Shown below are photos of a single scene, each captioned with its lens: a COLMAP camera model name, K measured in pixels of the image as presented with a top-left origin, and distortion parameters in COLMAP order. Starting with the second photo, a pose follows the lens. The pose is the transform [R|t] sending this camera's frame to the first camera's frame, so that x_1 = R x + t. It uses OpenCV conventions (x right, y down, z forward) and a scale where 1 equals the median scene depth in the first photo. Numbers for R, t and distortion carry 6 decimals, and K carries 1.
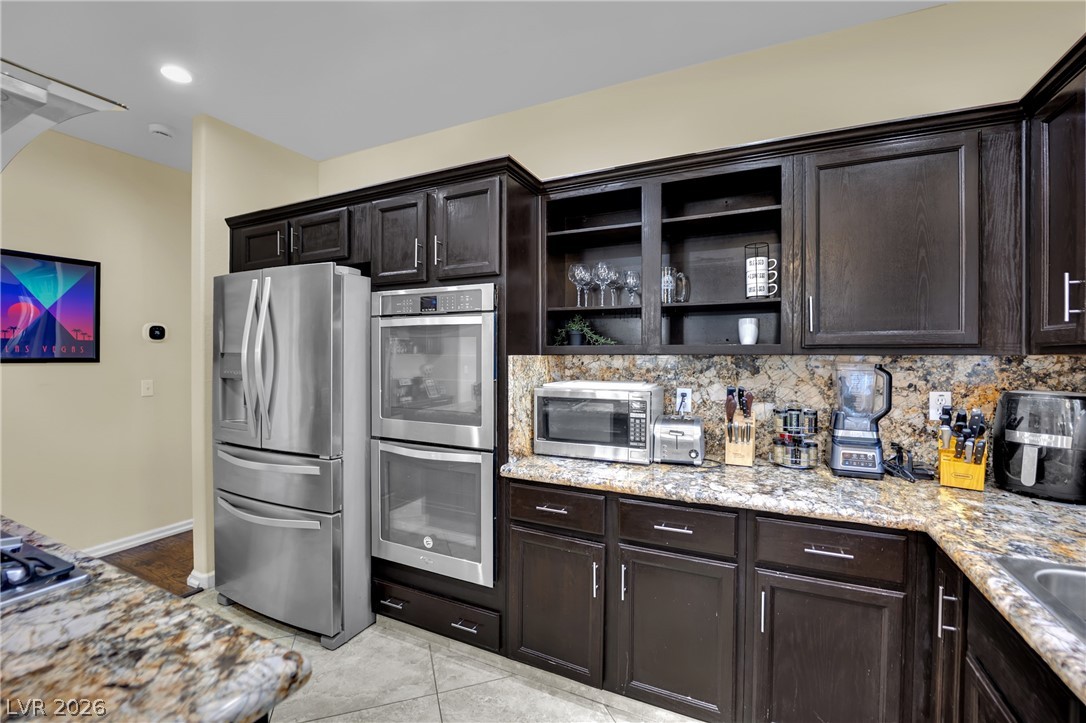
lens RADIAL K [[438.9, 0, 554.5], [0, 438.9, 359.5], [0, 0, 1]] dist [-0.020568, -0.000004]
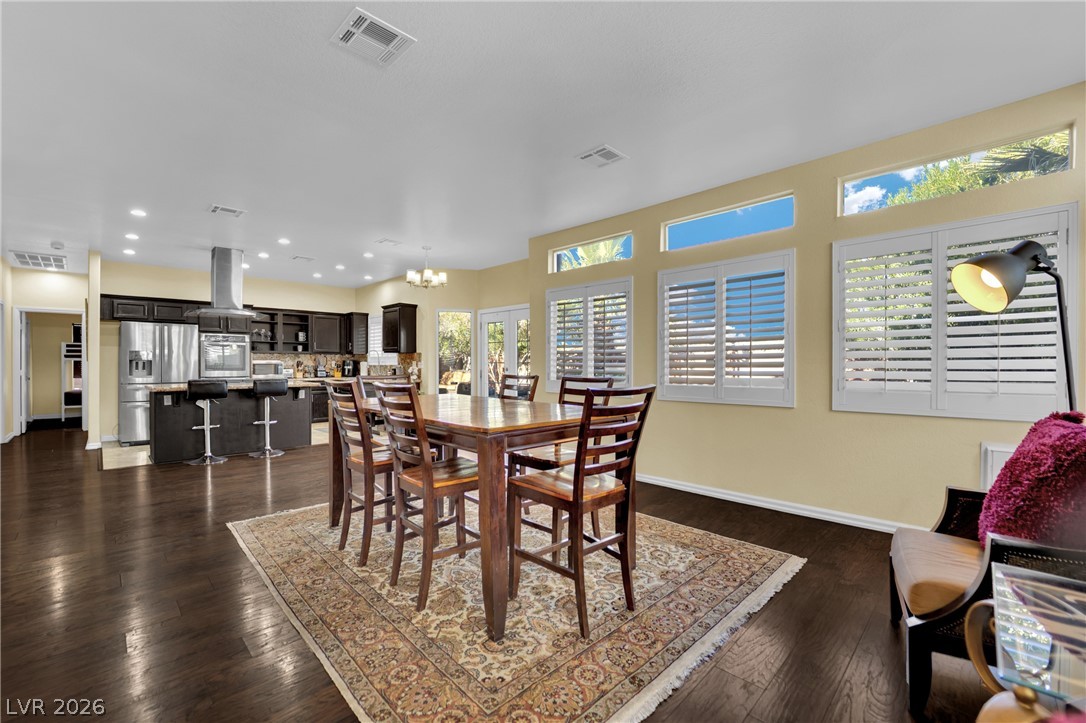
lens RADIAL K [[451.9, 0, 527.1], [0, 451.9, 364.7], [0, 0, 1]] dist [-0.010006, 0.000332]
pose [[0.354575, -0.009572, 0.934979, -3.084641], [0.006659, 0.999948, 0.007712, 0.083200], [-0.935004, 0.003492, 0.354620, -2.848579]]
